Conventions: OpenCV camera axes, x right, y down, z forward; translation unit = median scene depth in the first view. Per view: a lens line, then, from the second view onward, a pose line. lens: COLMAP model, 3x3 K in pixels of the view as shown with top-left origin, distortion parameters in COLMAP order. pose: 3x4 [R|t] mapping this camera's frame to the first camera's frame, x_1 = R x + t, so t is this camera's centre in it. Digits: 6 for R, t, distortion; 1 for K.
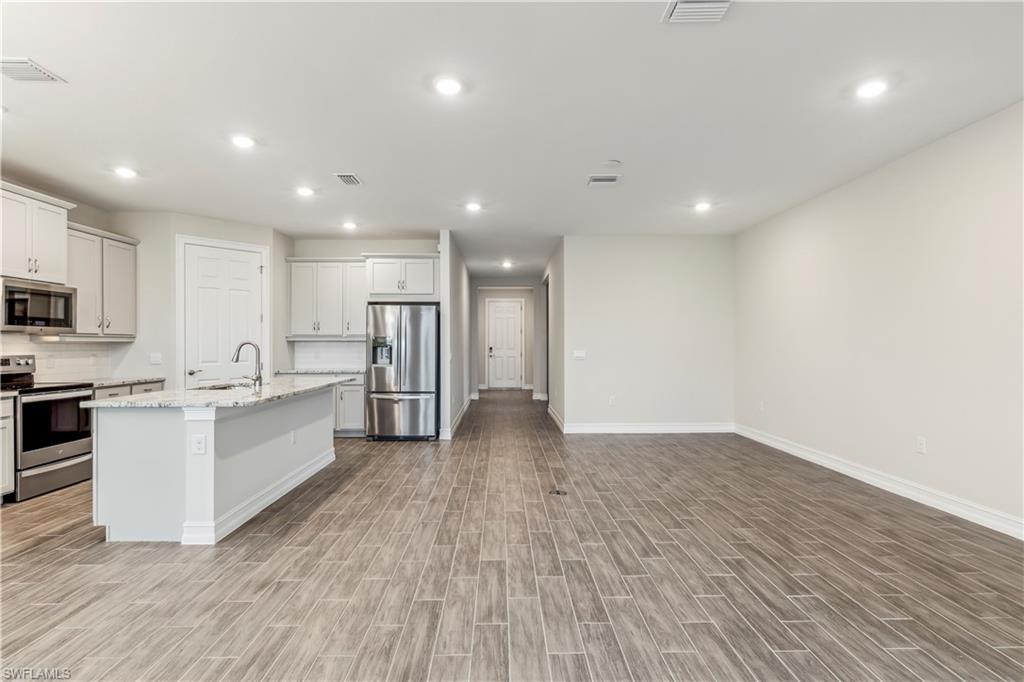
lens RADIAL K [[503.5, 0, 509.2], [0, 503.5, 343.8], [0, 0, 1]] dist [-0.004415, 0.000537]
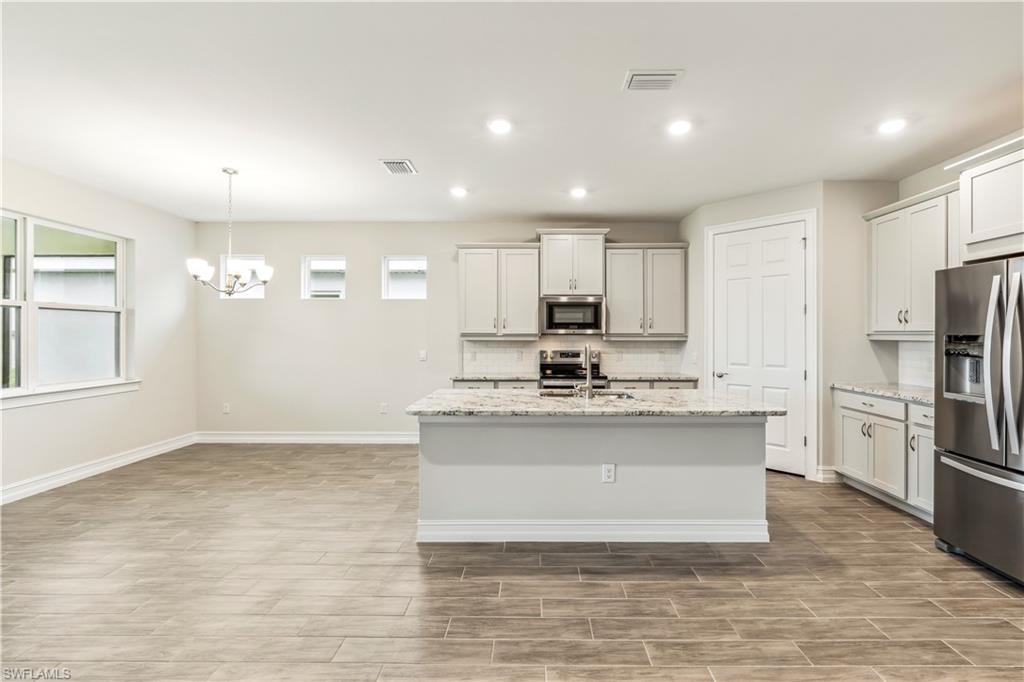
lens RADIAL K [[439.2, 0, 531.3], [0, 439.2, 334.9], [0, 0, 1]] dist [0.000620, -0.000317]
pose [[-0.020617, 0.000188, -0.999787, 0.235209], [-0.000006, 1.000000, 0.000188, -0.021201], [0.999787, 0.000009, -0.020617, 0.944027]]
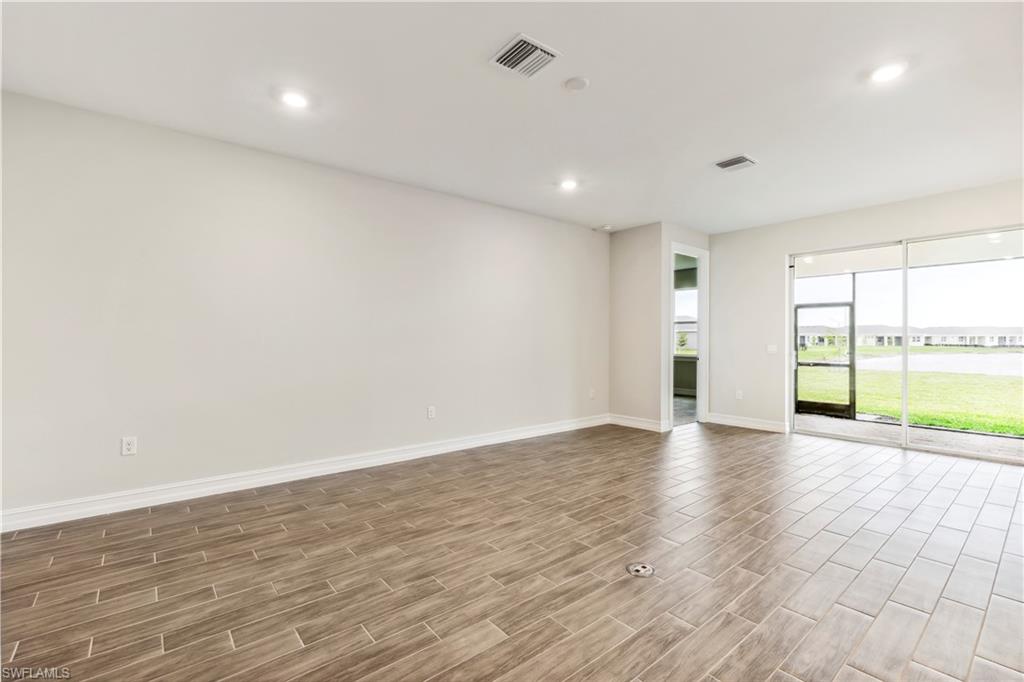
lens RADIAL K [[461.2, 0, 516.6], [0, 461.2, 339.1], [0, 0, 1]] dist [-0.003643, 0.000184]
pose [[-0.633496, 0.002633, 0.773741, -0.249983], [-0.002329, 0.999983, -0.005309, 0.013623], [-0.773742, -0.005165, -0.633480, 1.488346]]
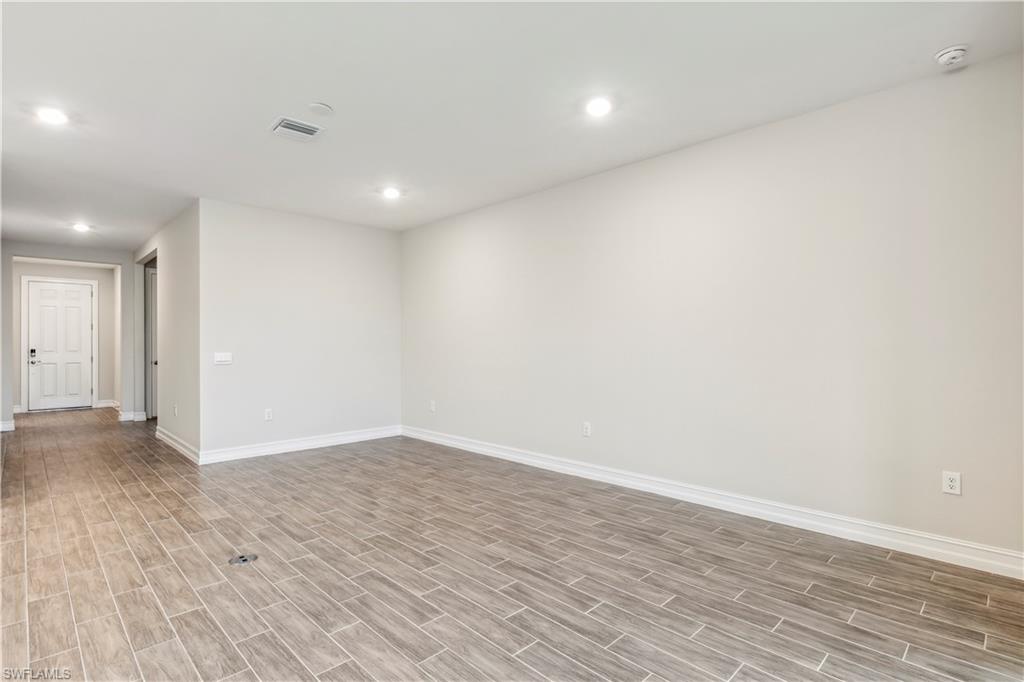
lens RADIAL K [[503.5, 0, 514.3], [0, 503.5, 344.7], [0, 0, 1]] dist [-0.004415, 0.000537]
pose [[0.723737, -0.002374, 0.690072, -0.109764], [0.001229, 0.999997, 0.002150, 0.000247], [-0.690075, -0.000708, 0.723737, 0.243719]]
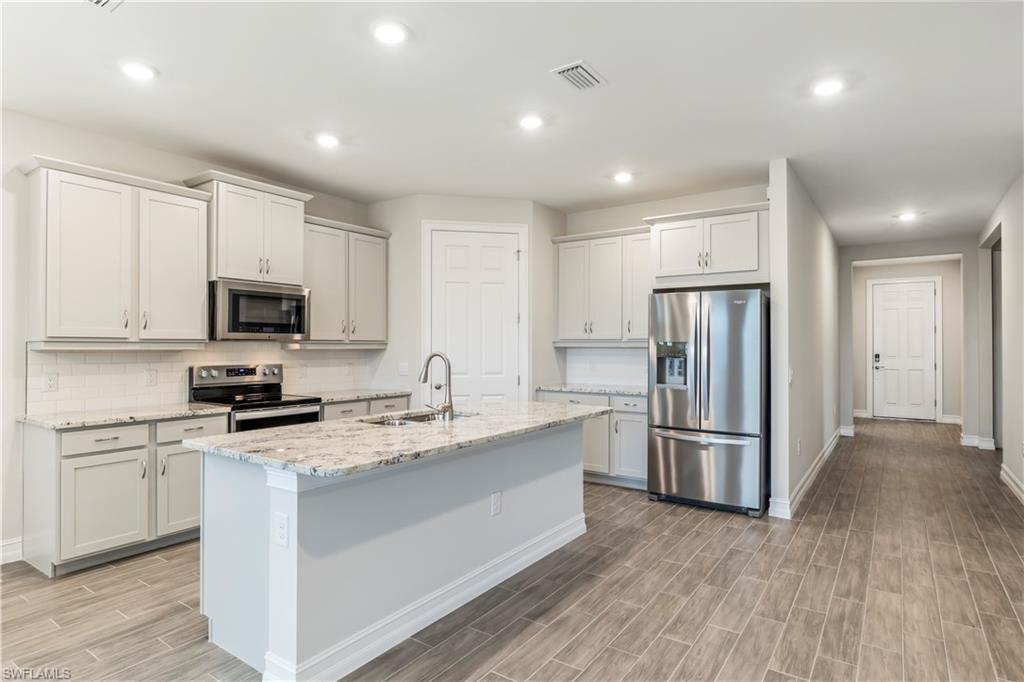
lens RADIAL K [[553.3, 0, 514.3], [0, 553.3, 340.2], [0, 0, 1]] dist [-0.007559, 0.000593]
pose [[0.812368, -0.003521, -0.583134, -0.005323], [-0.001643, 0.999964, -0.008326, -0.015110], [0.583142, 0.007722, 0.812333, 0.471871]]
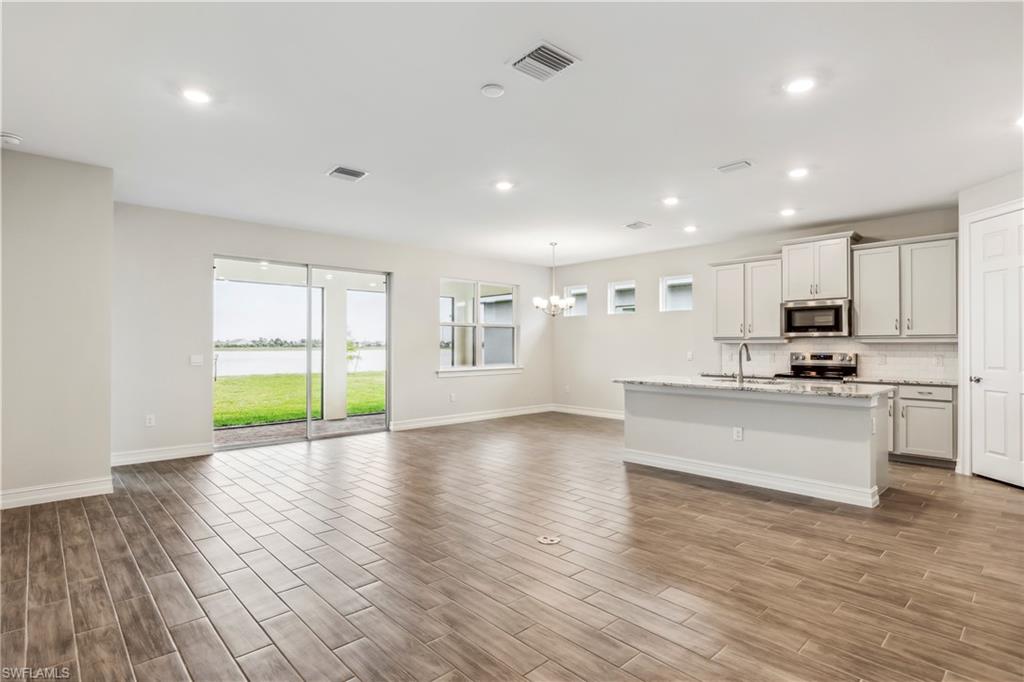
lens RADIAL K [[516.5, 0, 515.8], [0, 516.5, 339.7], [0, 0, 1]] dist [-0.003392, -0.000620]
pose [[-0.737865, -0.004670, -0.674932, 0.668530], [0.003108, 0.999942, -0.010317, -0.001305], [0.674941, -0.009710, -0.737808, 1.553994]]
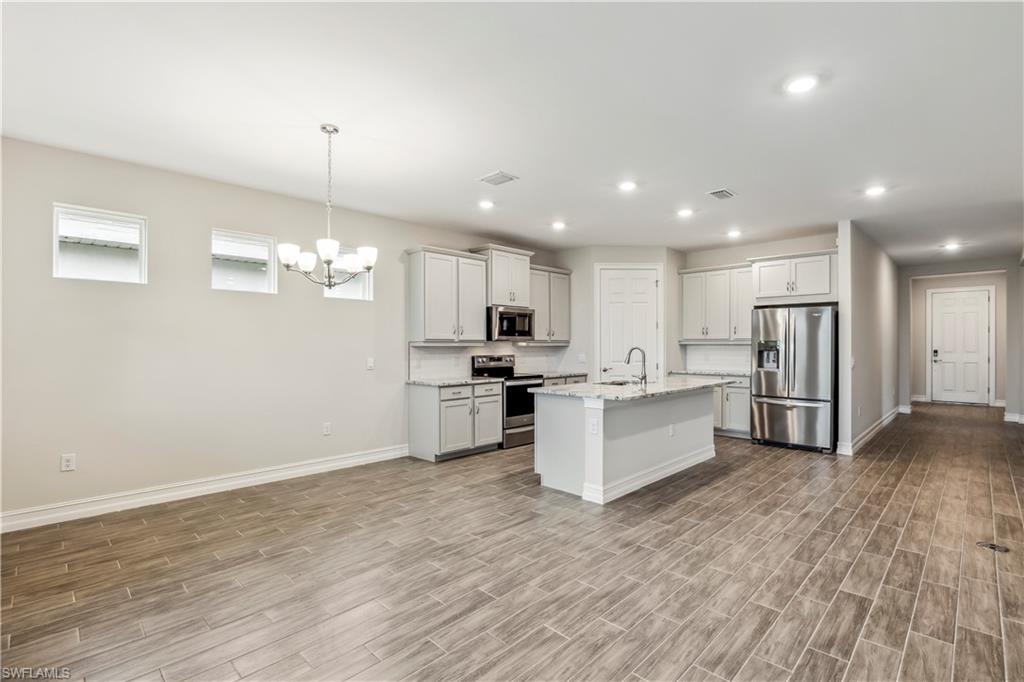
lens RADIAL K [[476.2, 0, 514.0], [0, 476.2, 345.9], [0, 0, 1]] dist [-0.010740, 0.001537]
pose [[0.700975, 0.002797, -0.713181, 0.096657], [0.000966, 0.999988, 0.004872, -0.012937], [0.713186, -0.004104, 0.700963, -0.018498]]
